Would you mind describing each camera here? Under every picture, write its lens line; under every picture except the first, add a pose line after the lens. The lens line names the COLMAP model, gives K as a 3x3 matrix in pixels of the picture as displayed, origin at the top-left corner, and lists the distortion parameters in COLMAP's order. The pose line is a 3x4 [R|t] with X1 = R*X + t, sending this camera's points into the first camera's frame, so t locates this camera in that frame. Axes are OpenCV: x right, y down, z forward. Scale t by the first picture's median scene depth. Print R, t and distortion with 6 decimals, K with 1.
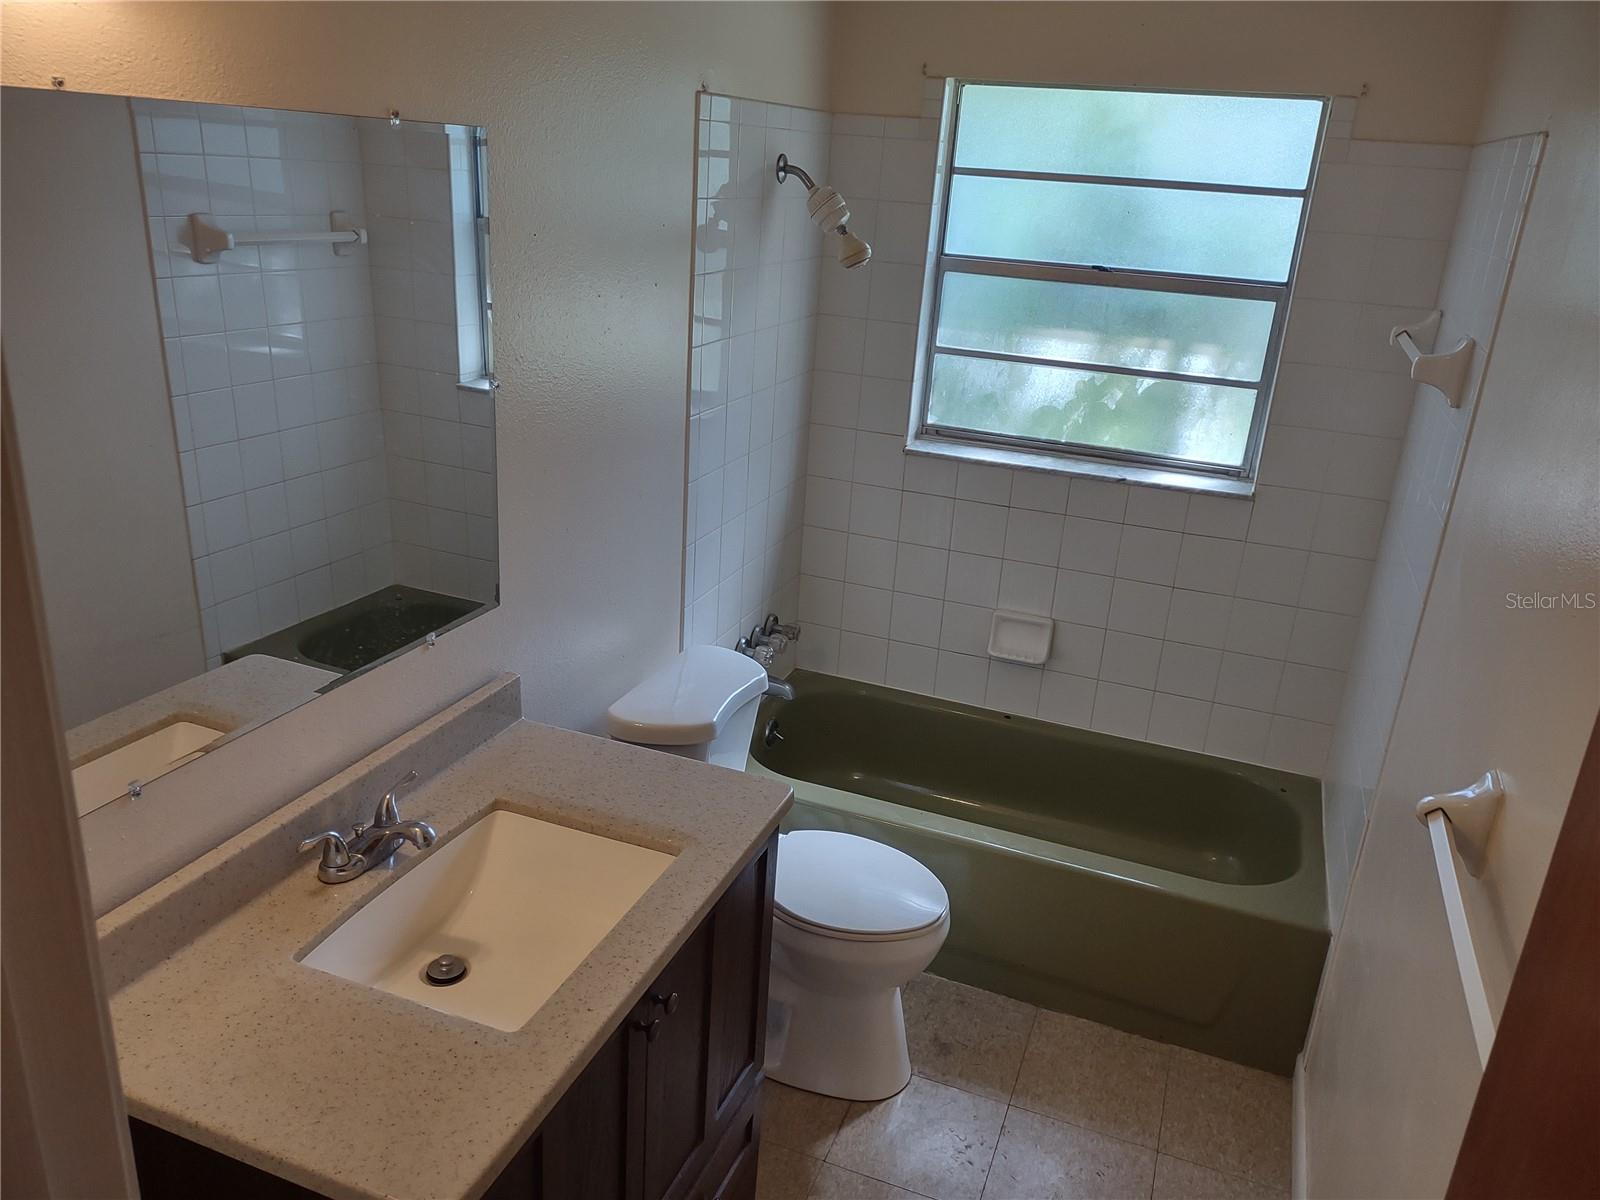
lens RADIAL K [[1200.2, 0, 797.8], [0, 1200.2, 599.1], [0, 0, 1]] dist [0.091829, -0.126927]
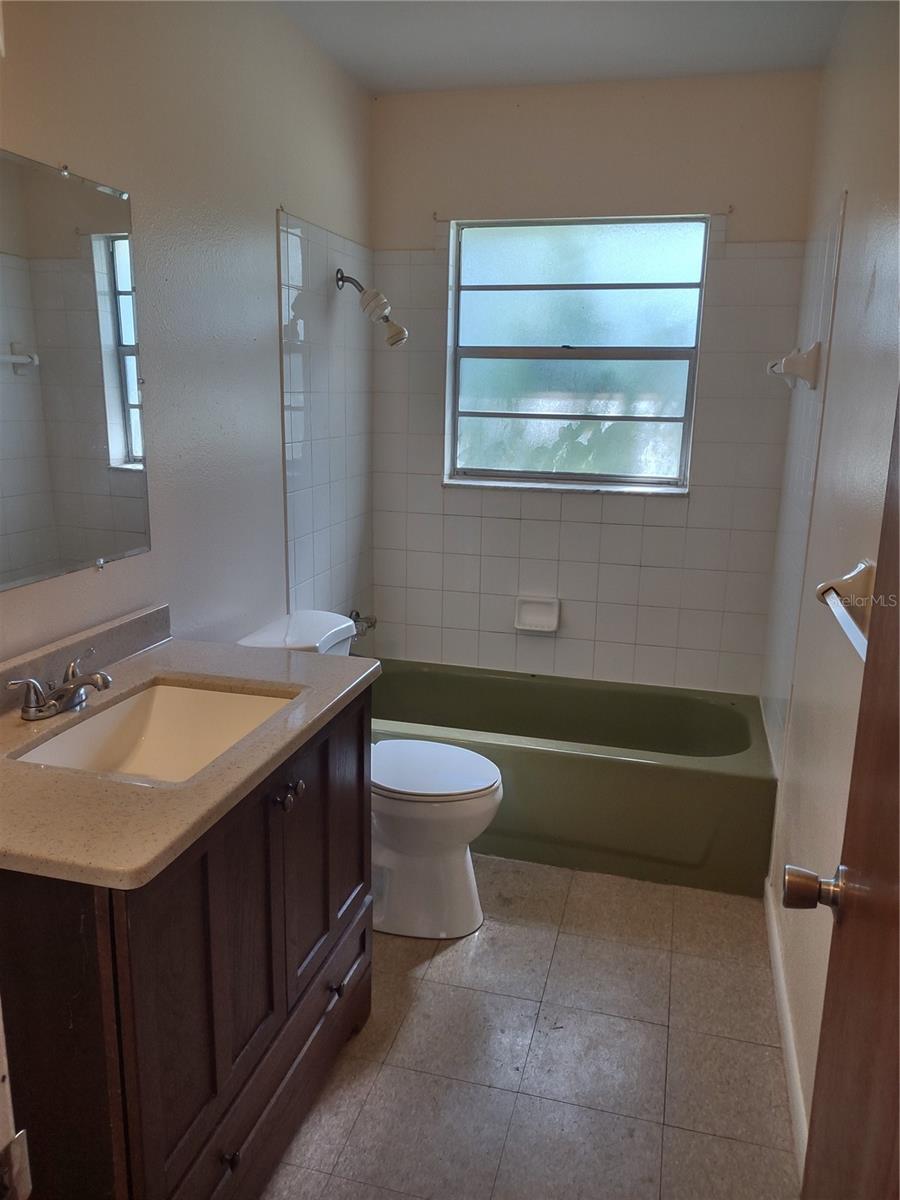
lens RADIAL K [[900.2, 0, 439.0], [0, 900.2, 596.9], [0, 0, 1]] dist [0.091829, -0.126927]
pose [[0.994274, -0.067885, 0.082530, -0.010936], [0.077571, 0.989681, -0.120474, 0.145345], [-0.073500, 0.126186, 0.989280, -0.012837]]
